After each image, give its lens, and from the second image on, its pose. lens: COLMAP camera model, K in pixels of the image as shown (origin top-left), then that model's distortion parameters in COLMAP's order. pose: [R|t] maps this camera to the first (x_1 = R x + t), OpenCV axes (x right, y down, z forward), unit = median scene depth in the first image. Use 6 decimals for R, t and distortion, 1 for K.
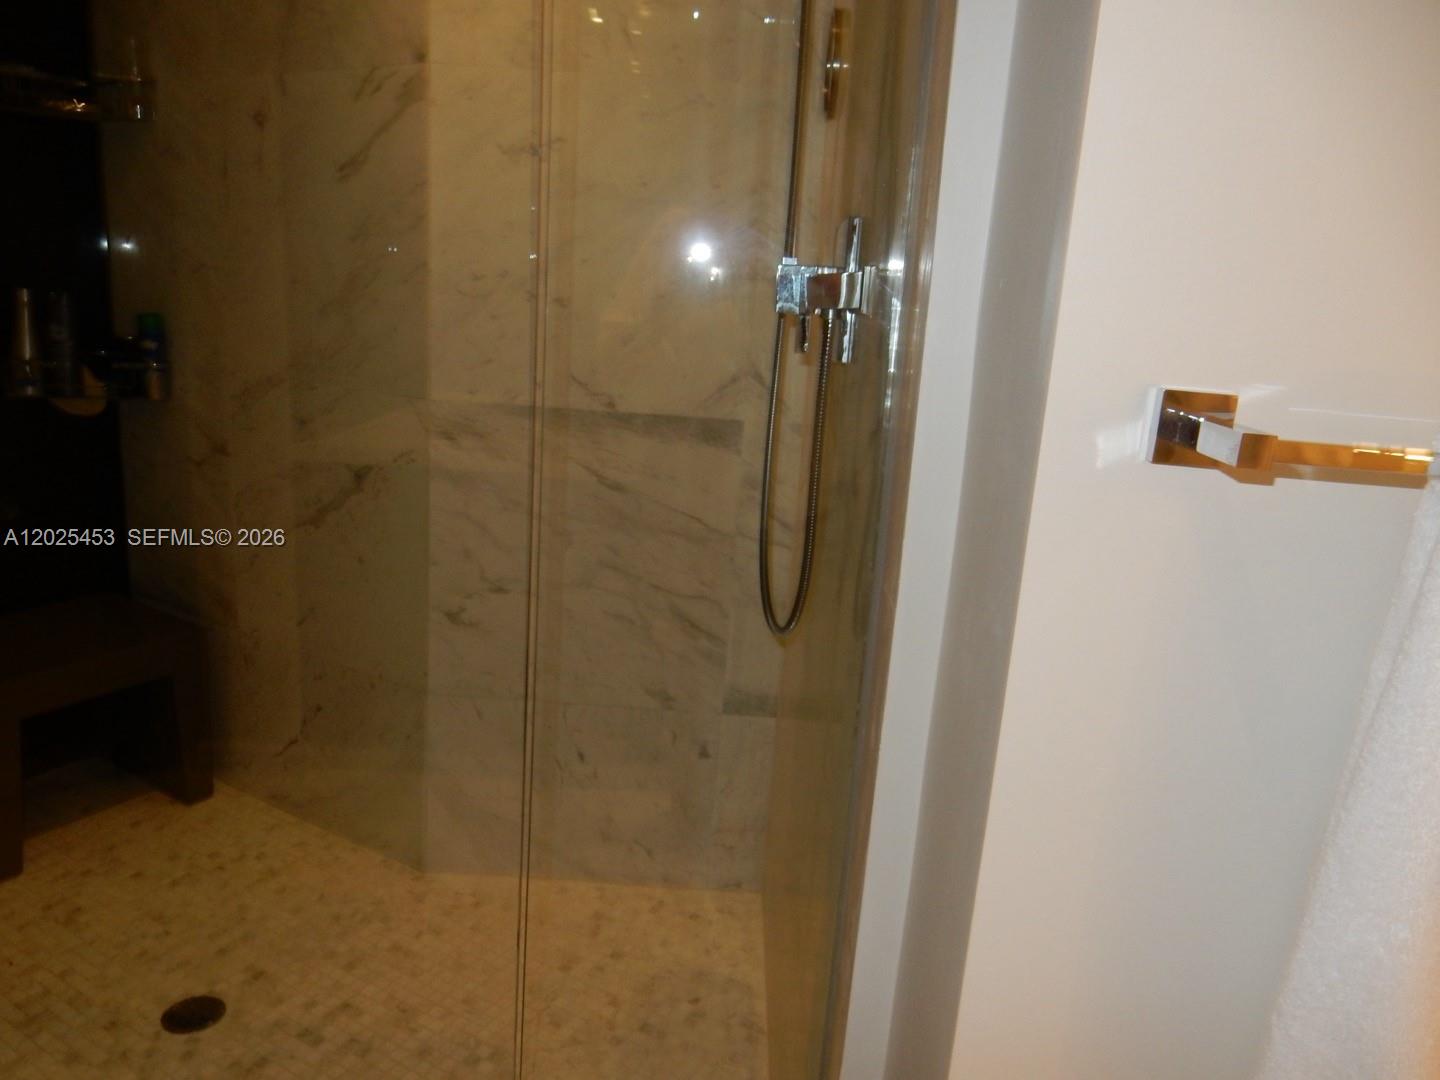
lens RADIAL K [[1077.1, 0, 718.4], [0, 1077.1, 544.4], [0, 0, 1]] dist [0.008055, -0.001420]
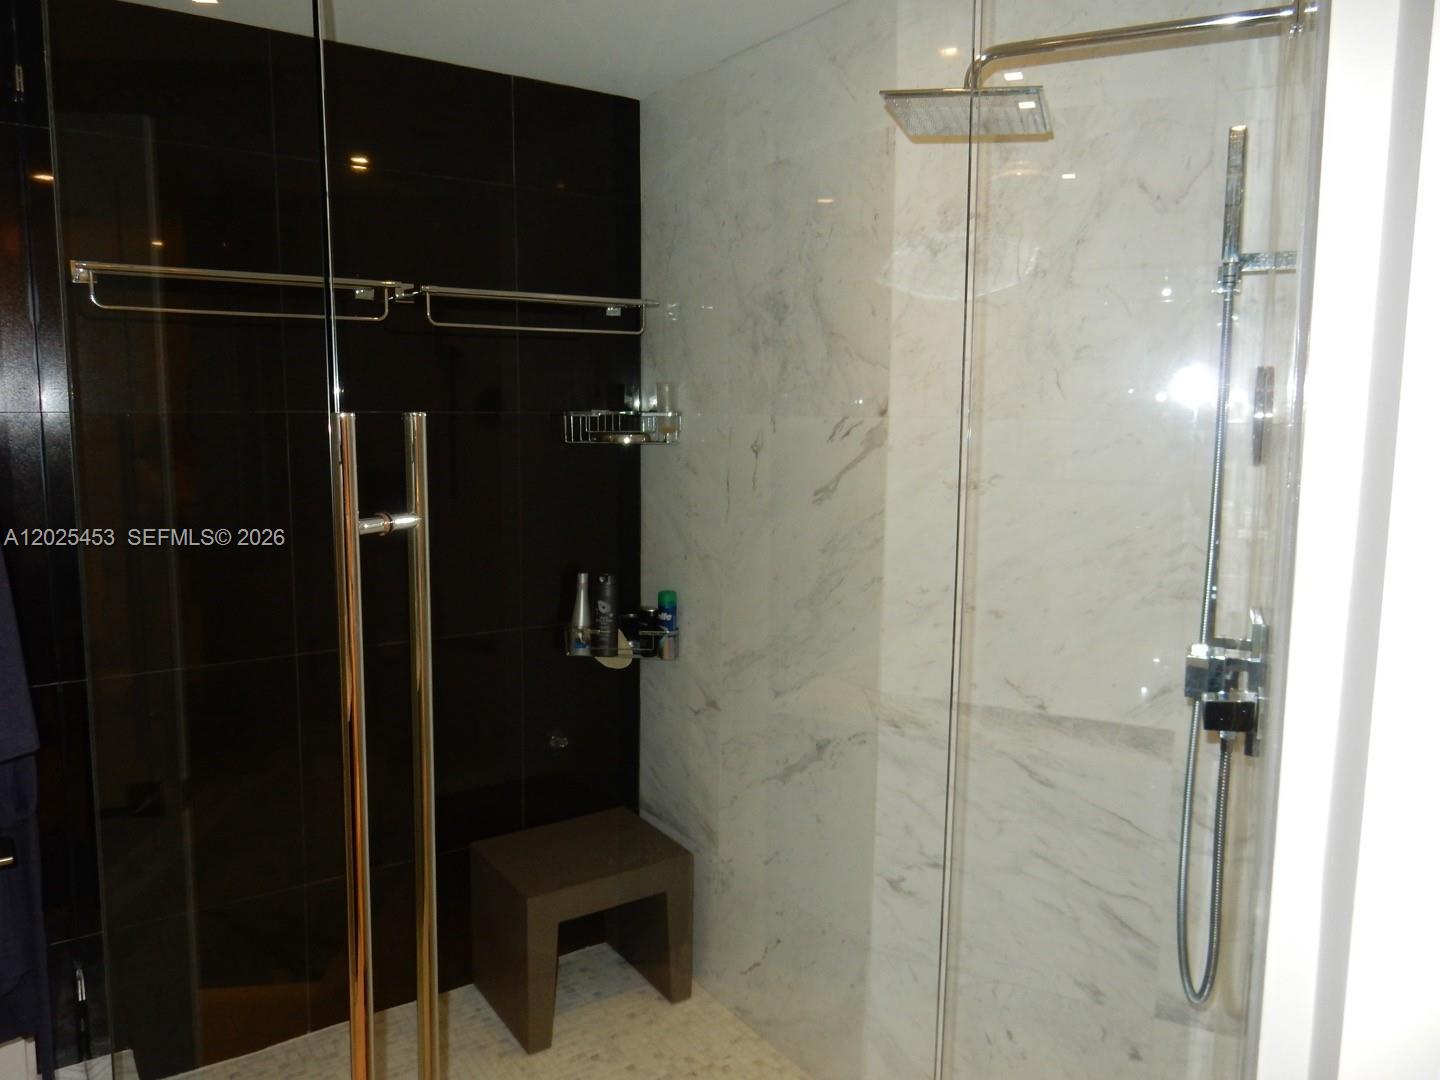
lens RADIAL K [[1077.1, 0, 726.0], [0, 1077.1, 538.1], [0, 0, 1]] dist [0.008055, -0.001420]
pose [[0.914902, -0.001284, -0.403673, 0.044657], [-0.052105, 0.991254, -0.121247, -0.141297], [0.400298, 0.131962, 0.906834, -0.127228]]
